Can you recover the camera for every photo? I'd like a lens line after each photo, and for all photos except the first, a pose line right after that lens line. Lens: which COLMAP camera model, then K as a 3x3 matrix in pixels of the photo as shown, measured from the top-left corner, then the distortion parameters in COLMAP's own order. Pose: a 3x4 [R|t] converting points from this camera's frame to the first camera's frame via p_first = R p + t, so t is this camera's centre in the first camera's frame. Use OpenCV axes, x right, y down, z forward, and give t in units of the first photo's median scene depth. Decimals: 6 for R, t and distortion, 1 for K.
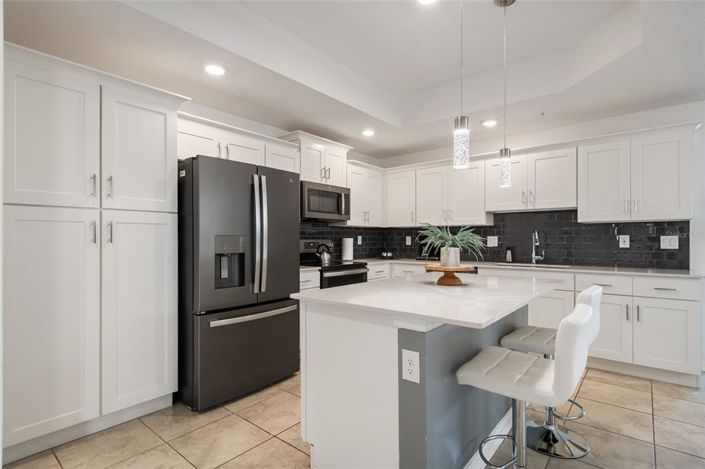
lens RADIAL K [[355.4, 0, 345.2], [0, 355.4, 236.9], [0, 0, 1]] dist [0.014186, -0.000882]
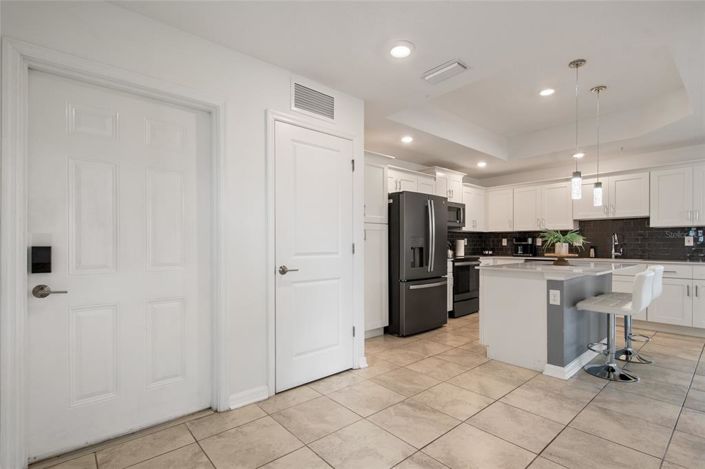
lens RADIAL K [[339.3, 0, 342.4], [0, 339.3, 246.9], [0, 0, 1]] dist [-0.000632, 0.000464]
pose [[0.985891, 0.000763, -0.167389, -0.309781], [0.001353, 0.999921, 0.012524, 0.018249], [0.167386, -0.012574, 0.985811, -0.505891]]
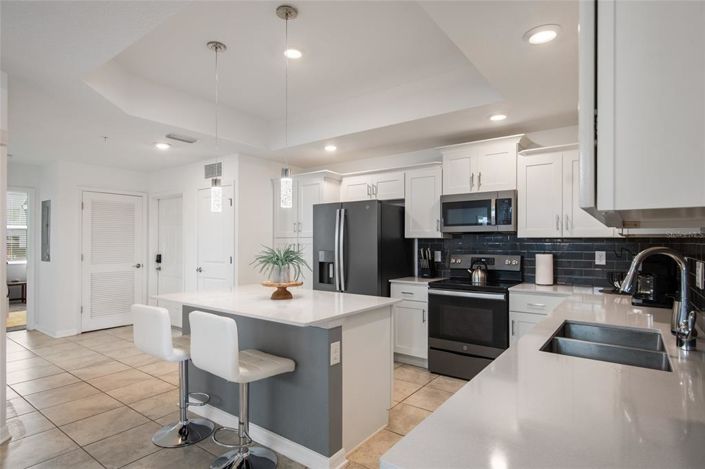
lens RADIAL K [[355.4, 0, 348.5], [0, 355.4, 237.0], [0, 0, 1]] dist [0.014186, -0.000882]
pose [[0.073704, -0.009227, -0.997237, 0.990322], [0.009435, 0.999919, -0.008555, -0.040430], [0.997236, -0.008779, 0.073785, 0.754010]]
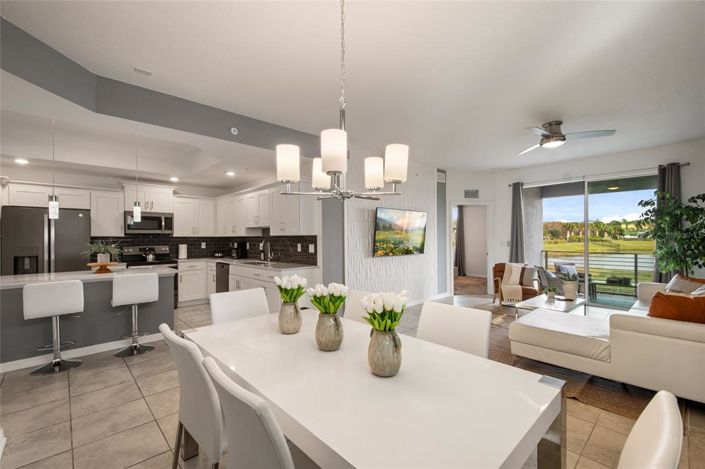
lens RADIAL K [[307.3, 0, 355.5], [0, 307.3, 237.9], [0, 0, 1]] dist [0.004466, 0.000271]
pose [[0.993347, -0.004545, -0.115074, 1.277835], [0.005226, 0.999971, 0.005624, -0.039988], [0.115045, -0.006188, 0.993341, -0.350774]]
